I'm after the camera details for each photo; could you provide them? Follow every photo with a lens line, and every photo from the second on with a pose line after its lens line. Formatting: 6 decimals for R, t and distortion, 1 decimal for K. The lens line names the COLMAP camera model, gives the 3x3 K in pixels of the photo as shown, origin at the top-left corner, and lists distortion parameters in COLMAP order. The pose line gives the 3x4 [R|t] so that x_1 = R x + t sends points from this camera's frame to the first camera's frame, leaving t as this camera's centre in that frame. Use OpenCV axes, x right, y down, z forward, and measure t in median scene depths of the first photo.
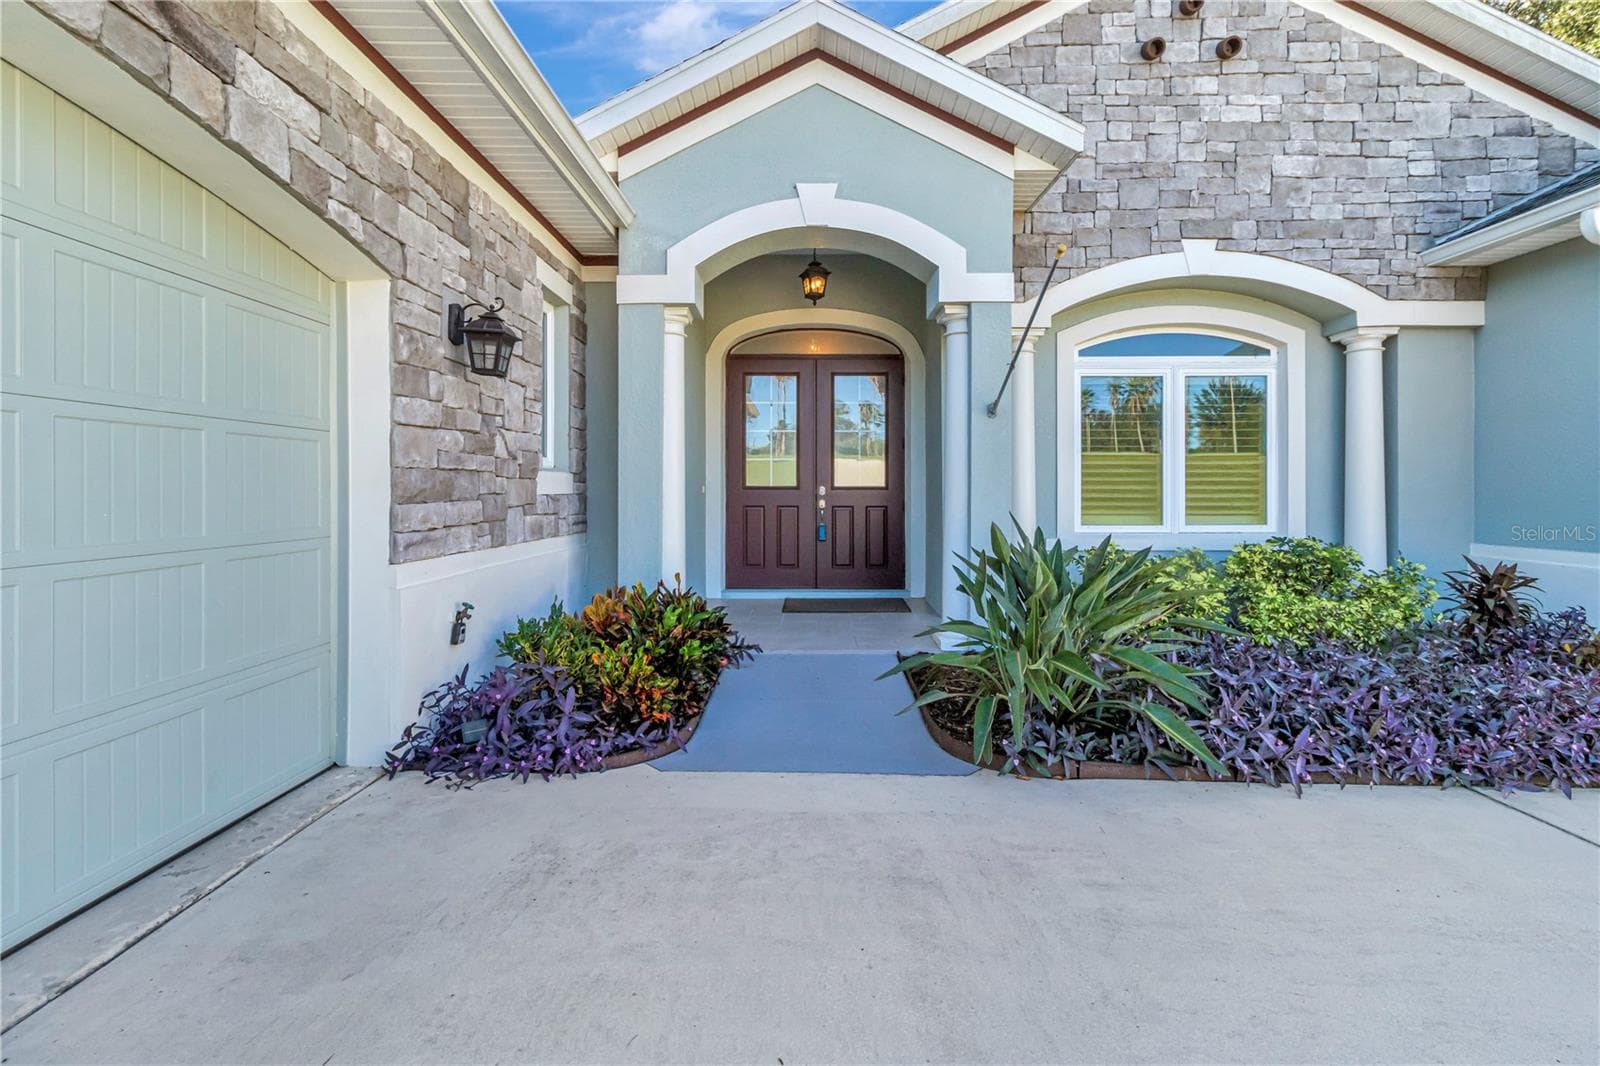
lens RADIAL K [[741.7, 0, 805.4], [0, 741.7, 488.1], [0, 0, 1]] dist [0.002833, -0.000203]
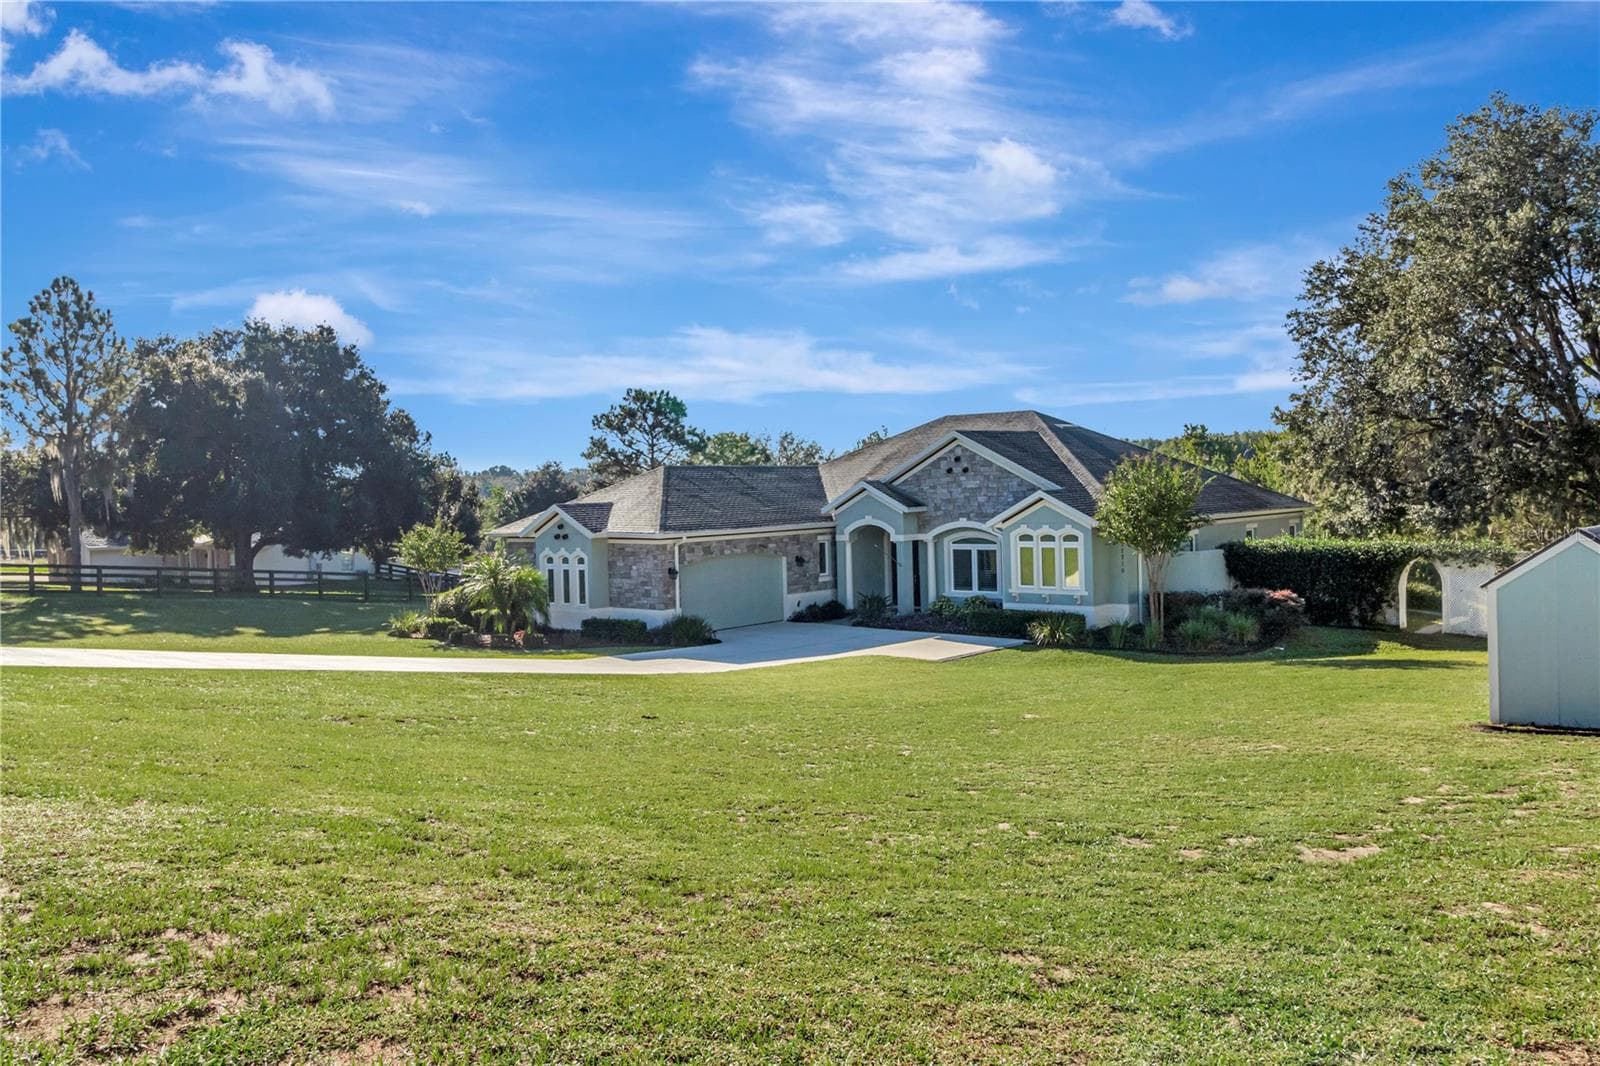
lens RADIAL K [[1245.9, 0, 784.4], [0, 1245.9, 500.5], [0, 0, 1]] dist [0.001174, 0.002692]
pose [[0.755319, -0.014682, -0.655193, 4.131704], [0.030526, 0.999452, 0.012794, -0.541411], [0.654646, -0.029664, 0.755353, -4.577165]]
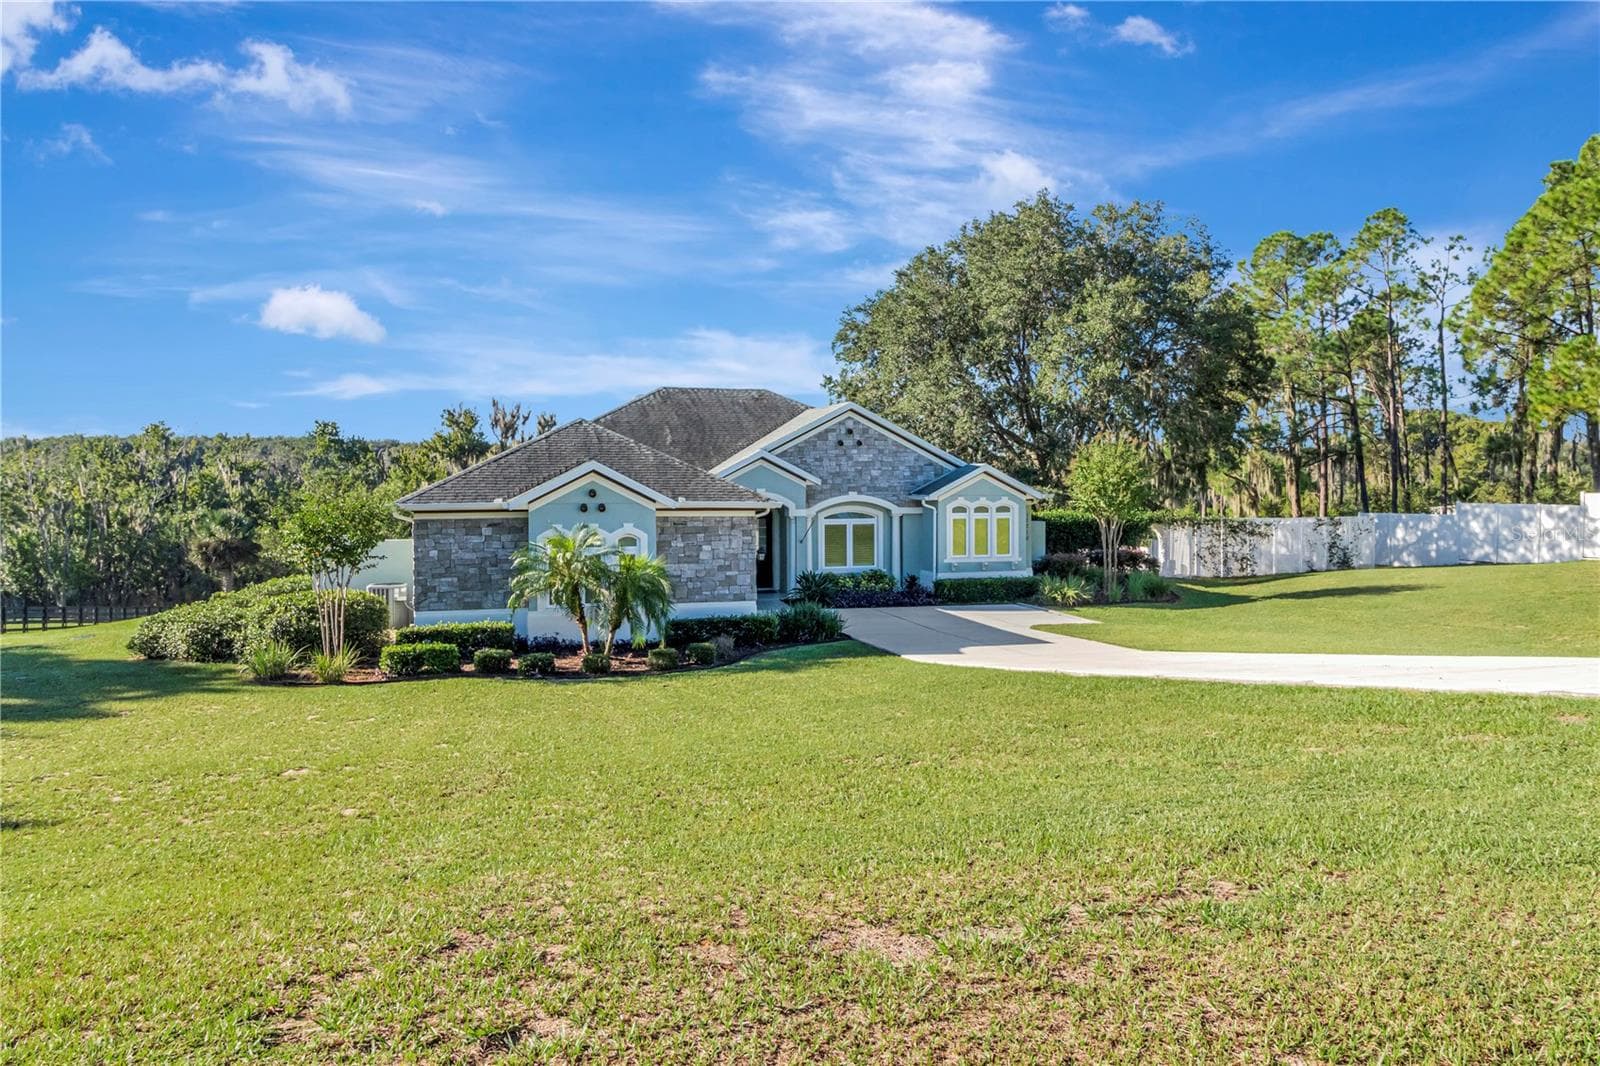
lens RADIAL K [[1127.4, 0, 806.9], [0, 1127.4, 488.6], [0, 0, 1]] dist [-0.008452, 0.018448]
pose [[0.964463, -0.005418, 0.264161, -1.239125], [0.002519, 0.999933, 0.011312, -0.420142], [-0.264205, -0.010244, 0.964412, -4.563465]]
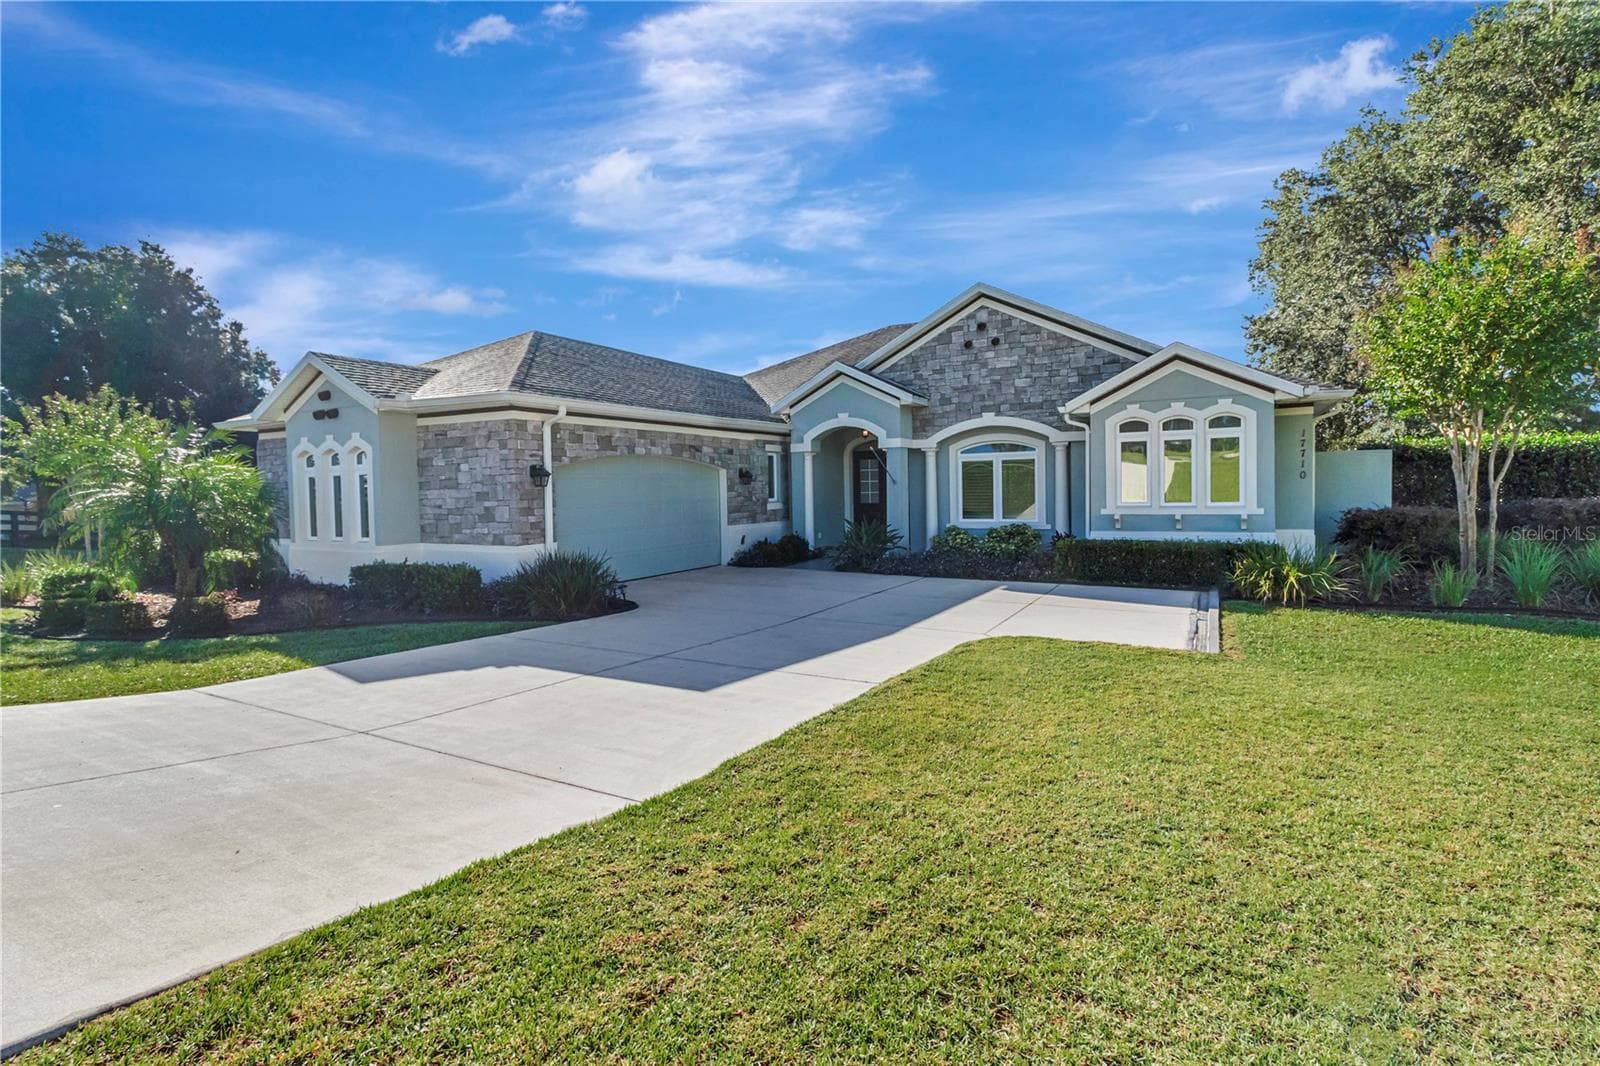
lens RADIAL K [[741.7, 0, 805.3], [0, 741.7, 503.5], [0, 0, 1]] dist [0.002833, -0.000203]
pose [[0.879196, -0.006157, -0.476420, 1.231051], [0.020452, 0.999483, 0.024826, -0.085930], [0.476020, -0.031571, 0.878867, -1.695071]]
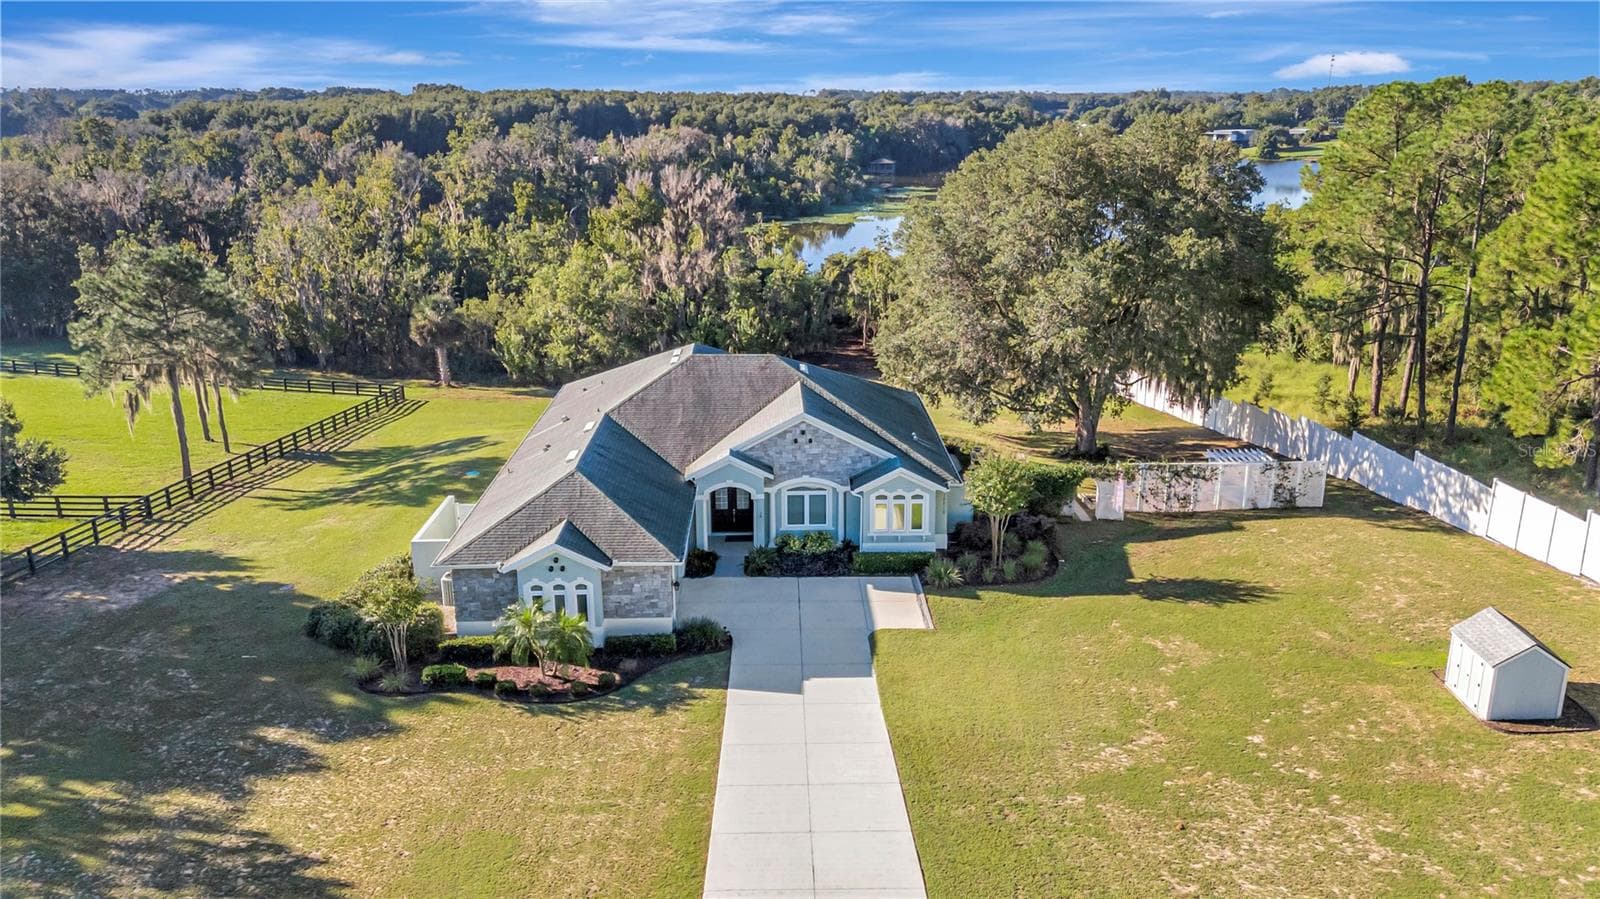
lens RADIAL K [[1190.0, 0, 795.8], [0, 1190.0, 440.7], [0, 0, 1]] dist [0.068508, -0.066517]
pose [[0.999526, -0.014600, 0.027121, 0.247615], [0.006378, 0.959538, 0.281508, -2.861913], [-0.030134, -0.281202, 0.959175, -6.745782]]
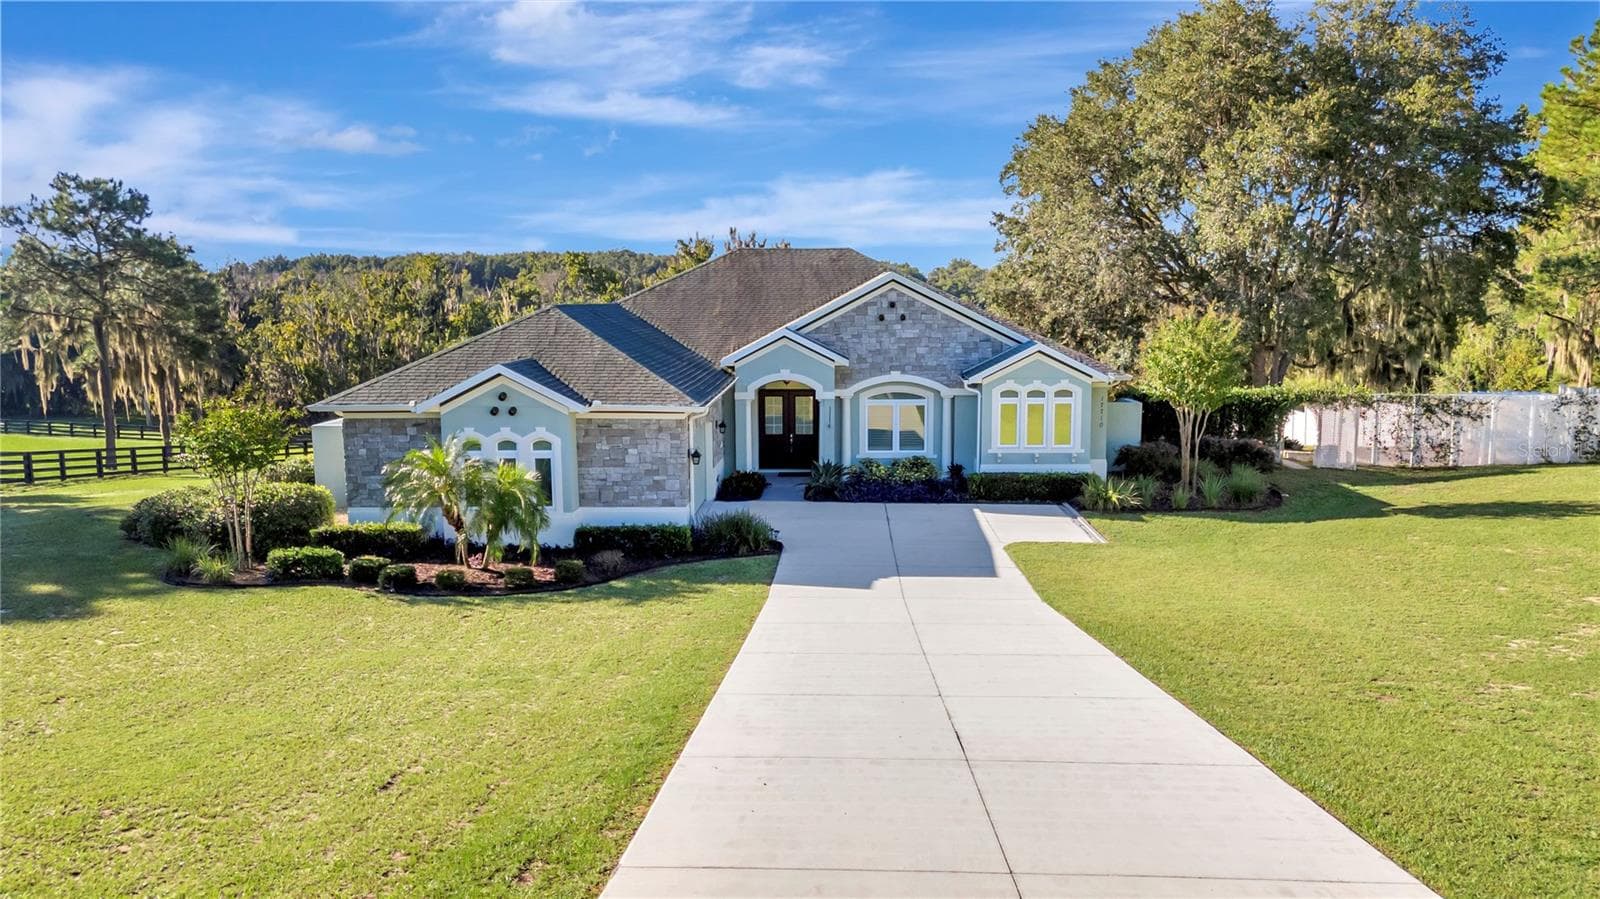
lens RADIAL K [[1190.0, 0, 797.8], [0, 1190.0, 434.2], [0, 0, 1]] dist [0.068508, -0.066517]
pose [[0.999624, -0.002921, -0.027256, 0.222366], [0.006272, 0.992299, 0.123710, -0.738806], [0.026685, -0.123835, 0.991944, -4.628163]]
